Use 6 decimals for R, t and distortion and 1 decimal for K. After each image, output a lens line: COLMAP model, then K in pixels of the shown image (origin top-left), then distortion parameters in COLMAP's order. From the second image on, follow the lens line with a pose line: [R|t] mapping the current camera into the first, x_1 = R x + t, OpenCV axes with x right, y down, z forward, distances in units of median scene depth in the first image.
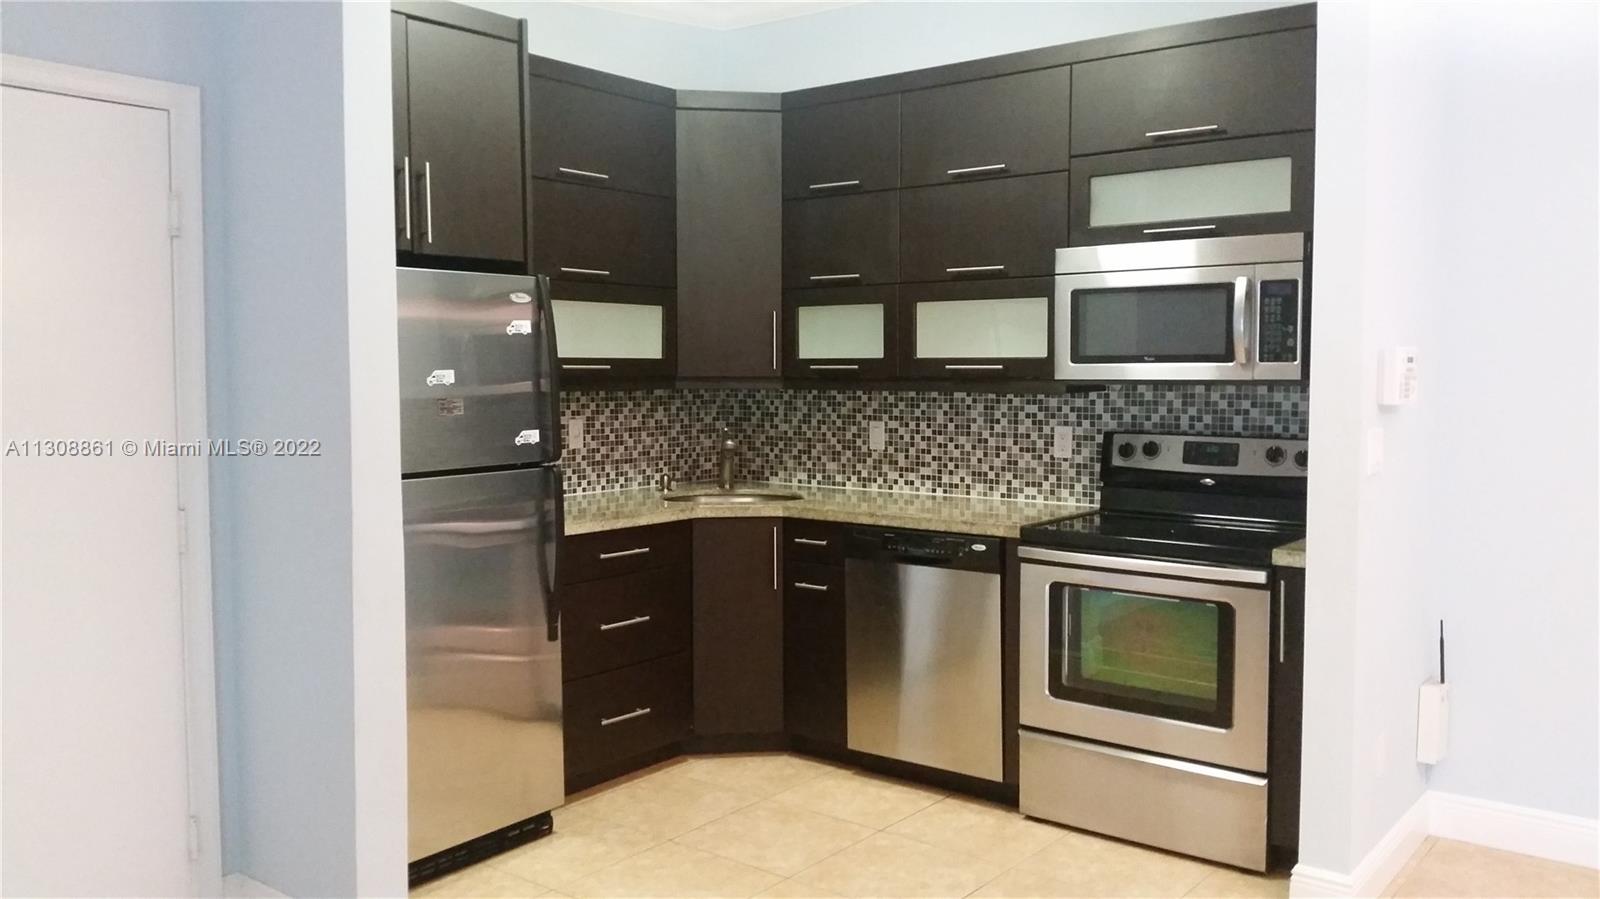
lens RADIAL K [[1259.6, 0, 800.0], [0, 1259.6, 449.5], [0, 0, 1]] dist [0.010009, 0.001316]
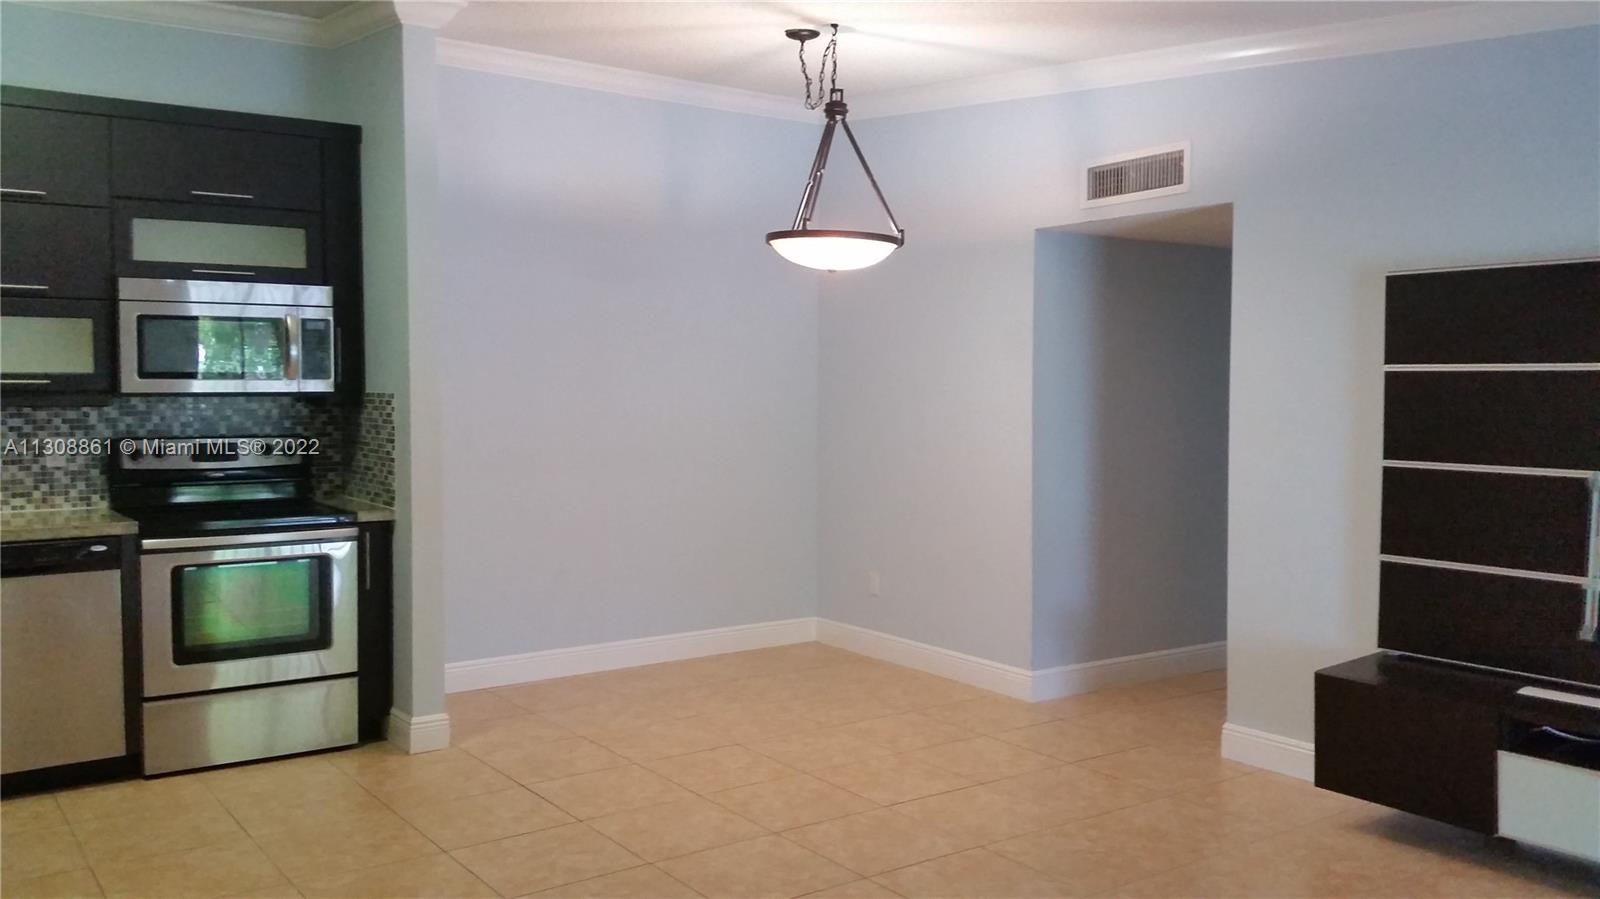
lens RADIAL K [[1259.6, 0, 800.0], [0, 1259.6, 449.5], [0, 0, 1]] dist [0.010009, 0.001316]
pose [[0.296820, -0.052142, 0.953509, -0.631066], [0.061531, 0.997477, 0.035393, -0.007295], [-0.952949, 0.048165, 0.299279, 0.077596]]
